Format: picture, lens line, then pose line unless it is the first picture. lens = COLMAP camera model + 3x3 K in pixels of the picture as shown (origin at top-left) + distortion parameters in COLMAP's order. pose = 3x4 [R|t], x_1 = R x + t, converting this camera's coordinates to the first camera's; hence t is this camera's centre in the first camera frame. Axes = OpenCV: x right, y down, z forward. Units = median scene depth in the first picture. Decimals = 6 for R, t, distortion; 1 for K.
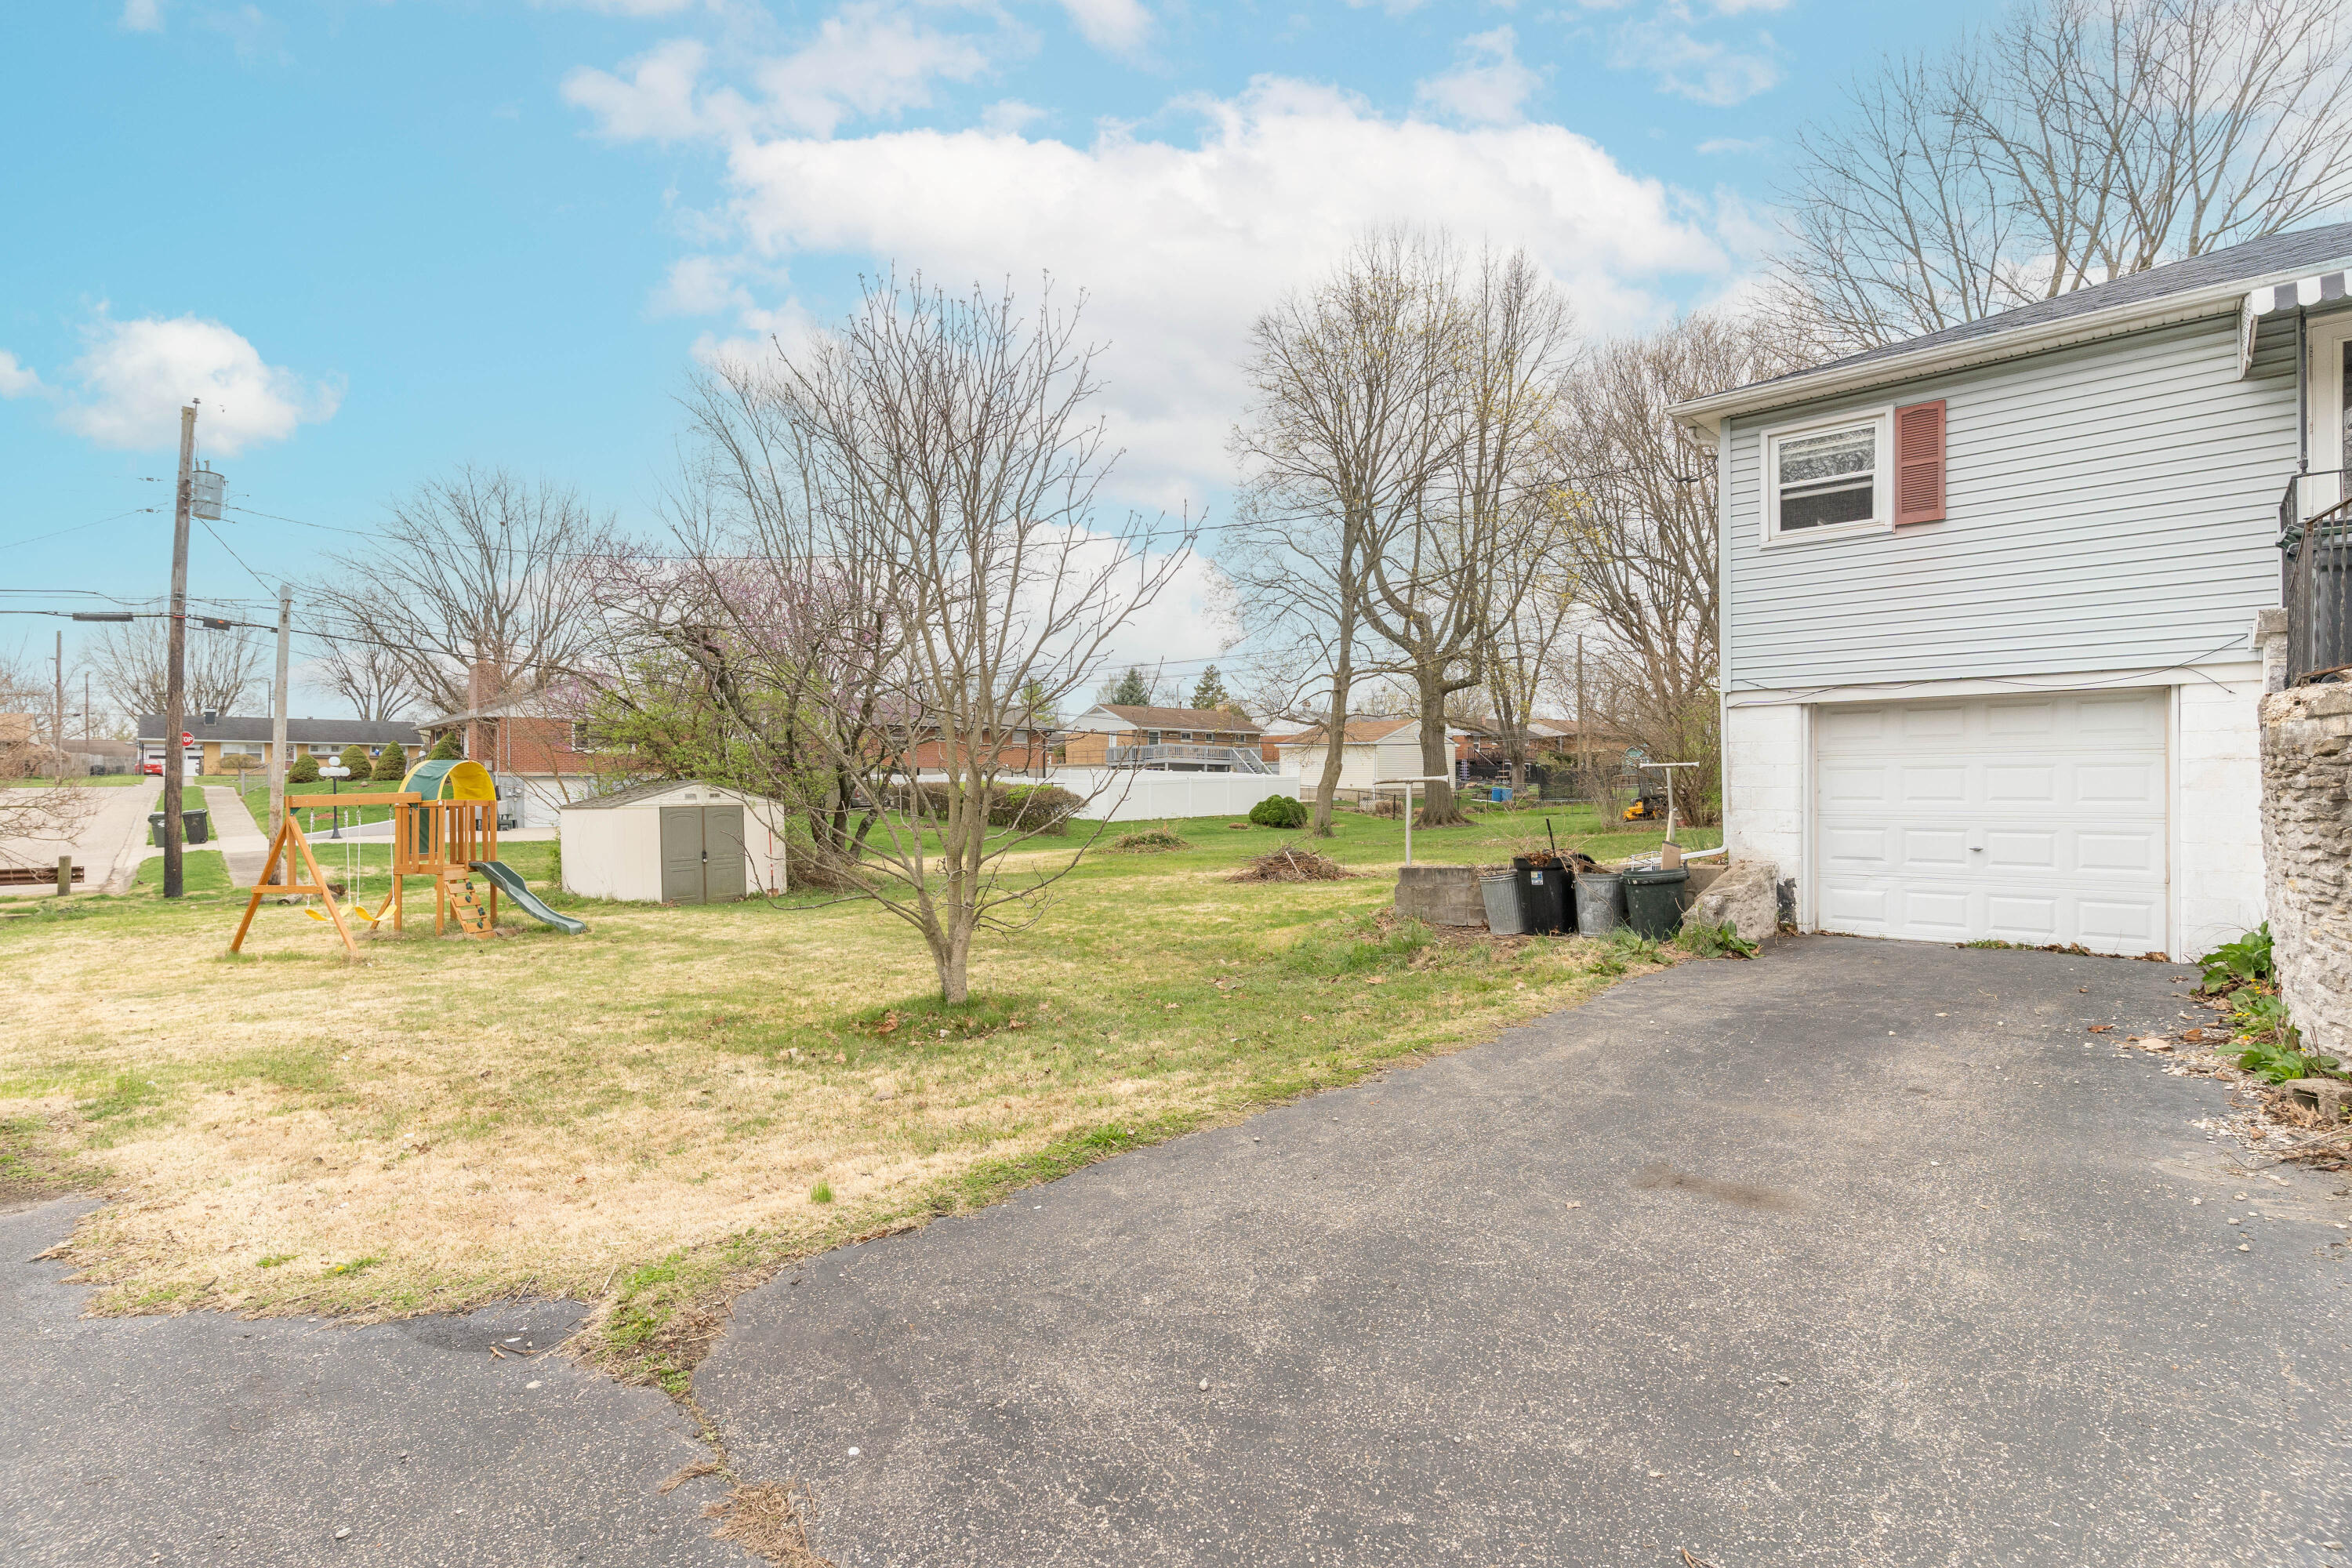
lens RADIAL K [[1122.5, 0, 1177.8], [0, 1122.5, 783.2], [0, 0, 1]] dist [0.000500, 0.000226]
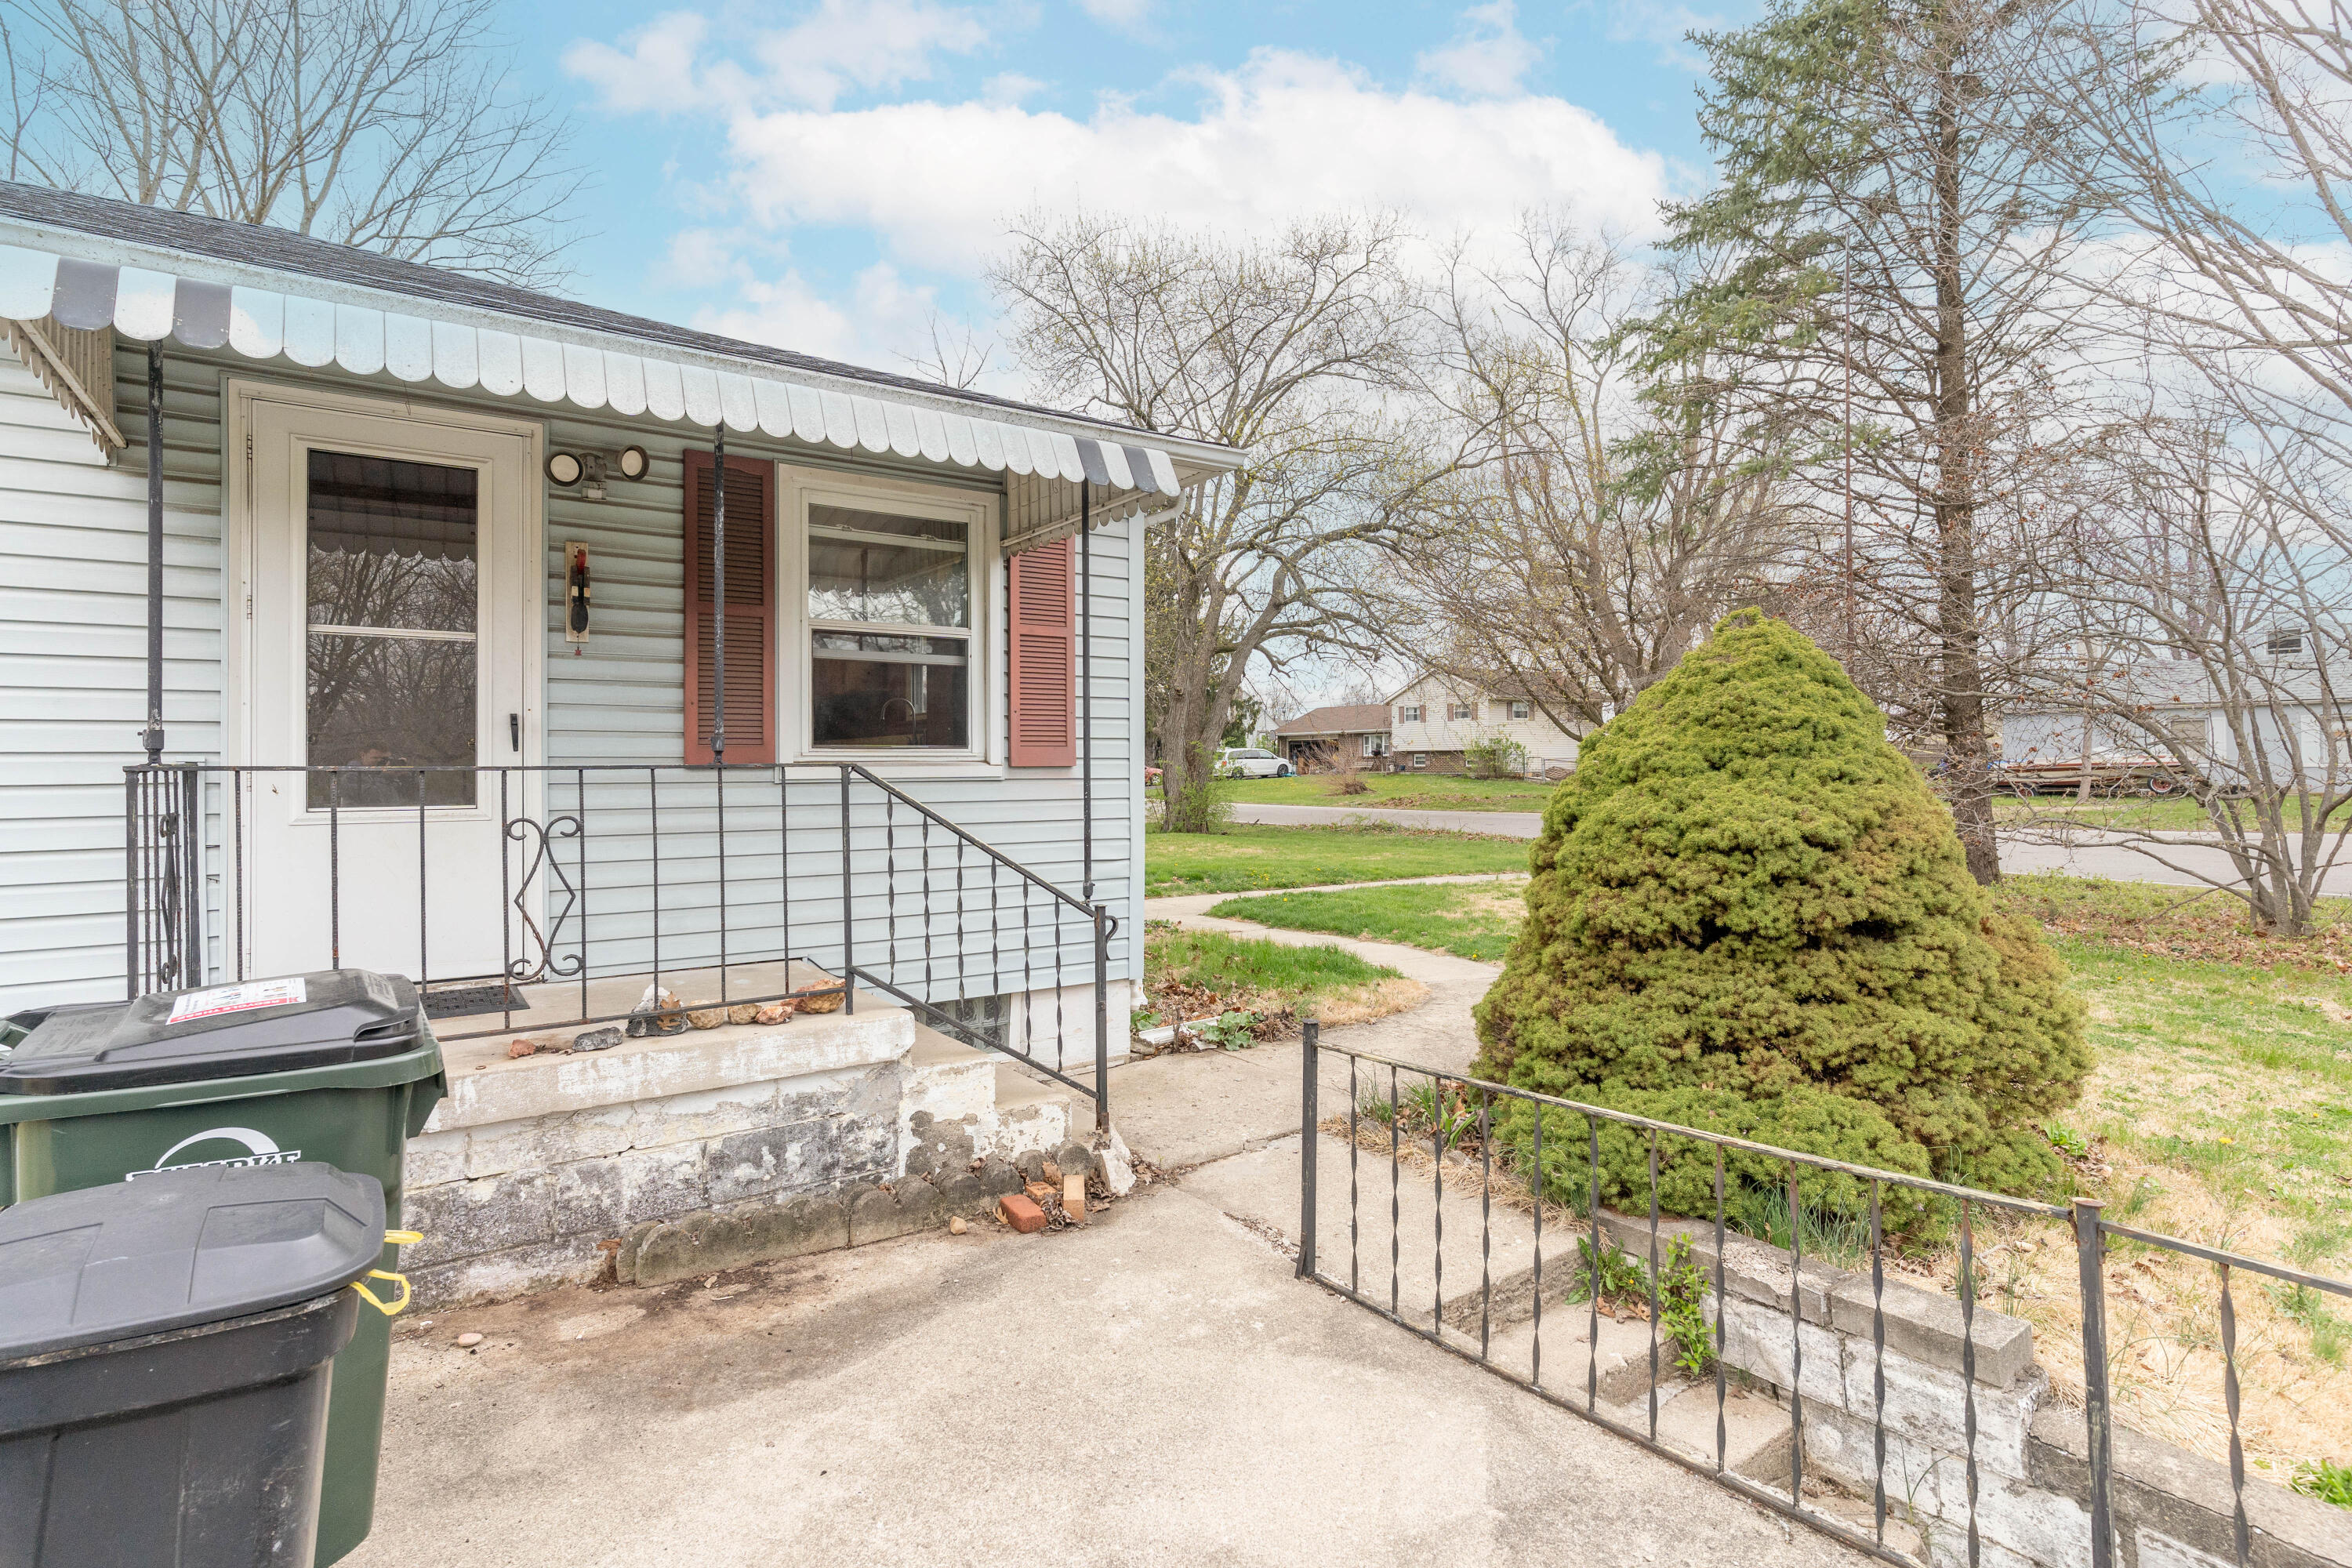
lens RADIAL K [[1183.5, 0, 1176.0], [0, 1183.5, 784.0], [0, 0, 1]] dist [-0.001962, -0.000540]
pose [[0.229138, -0.000021, 0.973394, 0.875597], [0.006811, 0.999976, -0.001582, -0.342507], [-0.973370, 0.006993, 0.229132, 0.717145]]
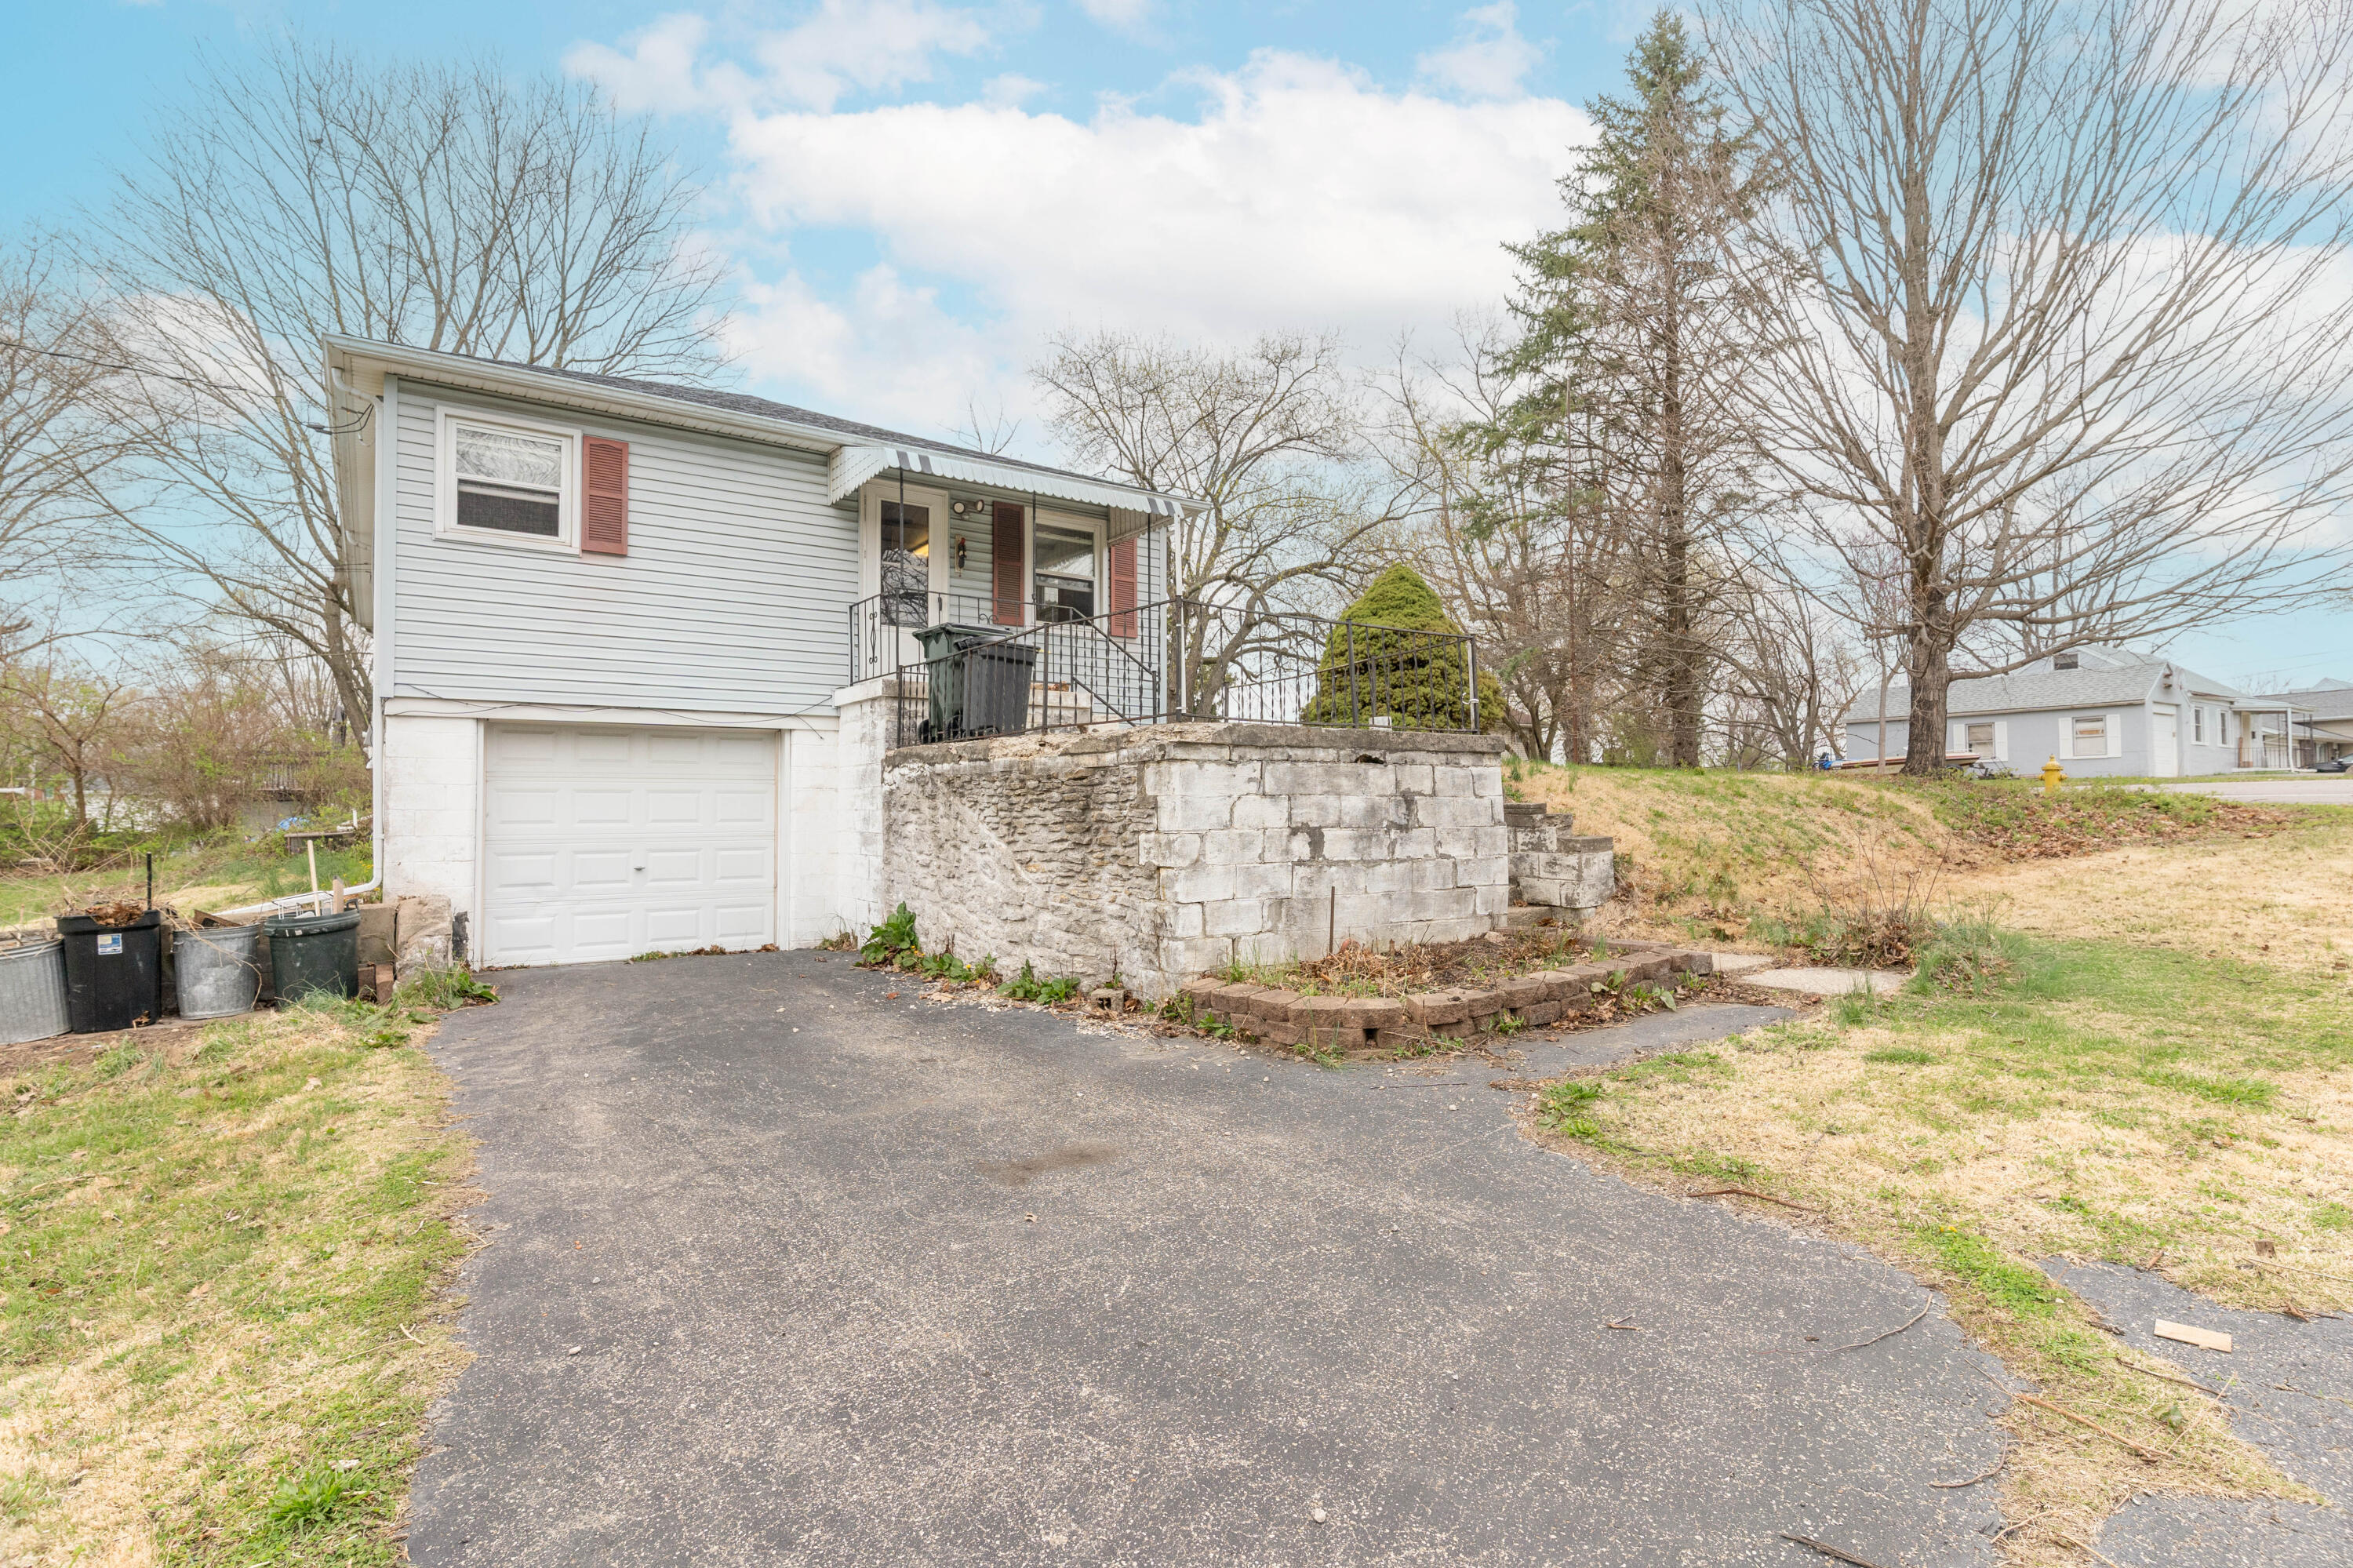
lens RADIAL K [[1123.0, 0, 1178.3], [0, 1123.0, 783.2], [0, 0, 1]] dist [0.000500, 0.000226]
pose [[0.217762, 0.032862, 0.975449, -0.380649], [0.004454, 0.999389, -0.034663, 0.028772], [-0.975992, 0.011893, 0.217482, 0.455457]]
